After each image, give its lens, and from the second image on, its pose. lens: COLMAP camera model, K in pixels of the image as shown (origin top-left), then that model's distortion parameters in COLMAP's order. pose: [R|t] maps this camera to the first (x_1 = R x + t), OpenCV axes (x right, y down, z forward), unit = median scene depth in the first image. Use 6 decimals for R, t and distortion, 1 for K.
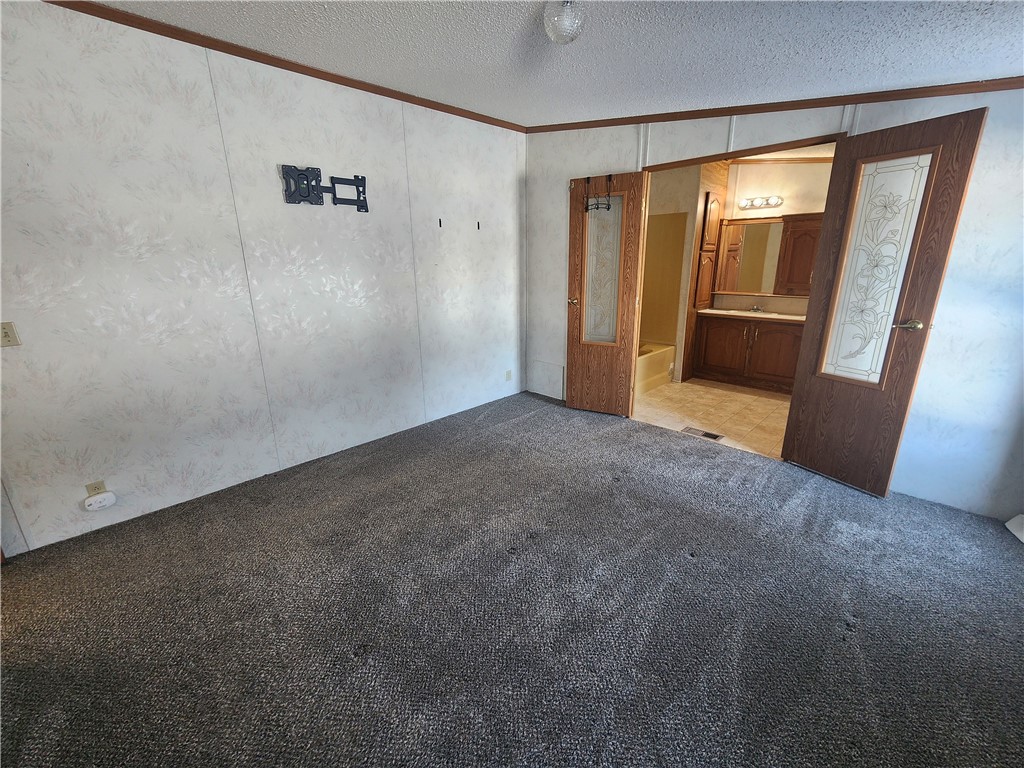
lens RADIAL K [[424.2, 0, 510.6], [0, 424.2, 379.2], [0, 0, 1]] dist [-0.001078, -0.000334]
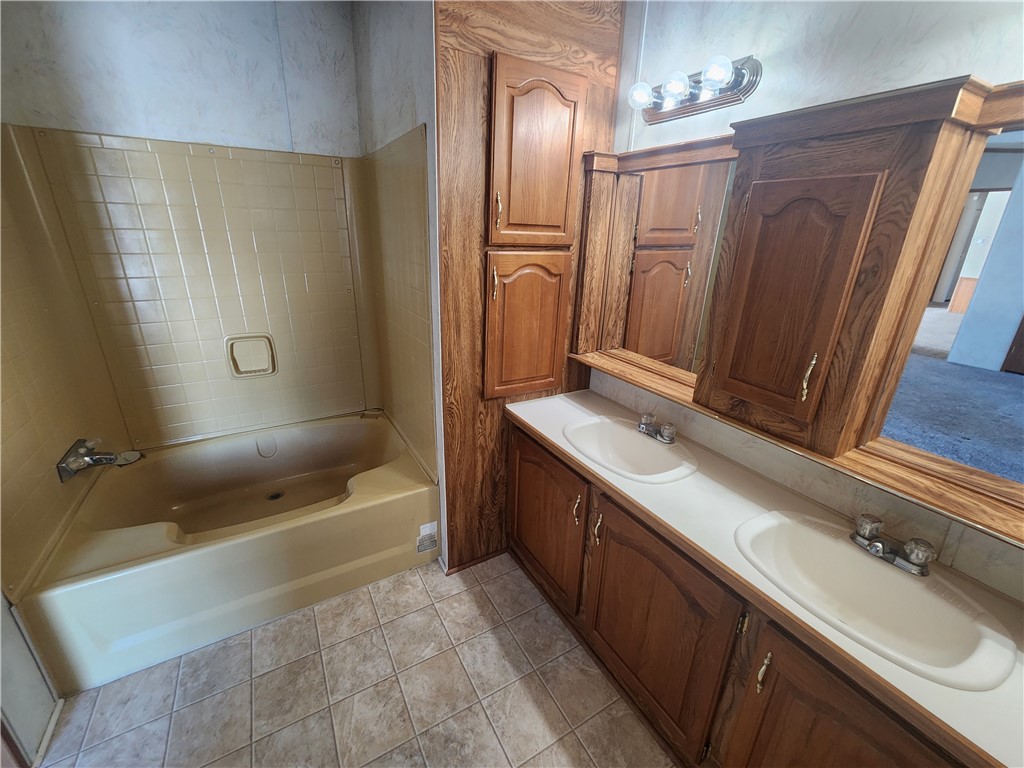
lens RADIAL K [[424.2, 0, 512.9], [0, 424.2, 384.6], [0, 0, 1]] dist [-0.001078, -0.000334]
pose [[0.961241, 0.125200, -0.245642, 0.548055], [-0.106397, 0.990383, 0.088432, -0.217848], [0.254351, -0.058869, 0.965318, 0.647535]]
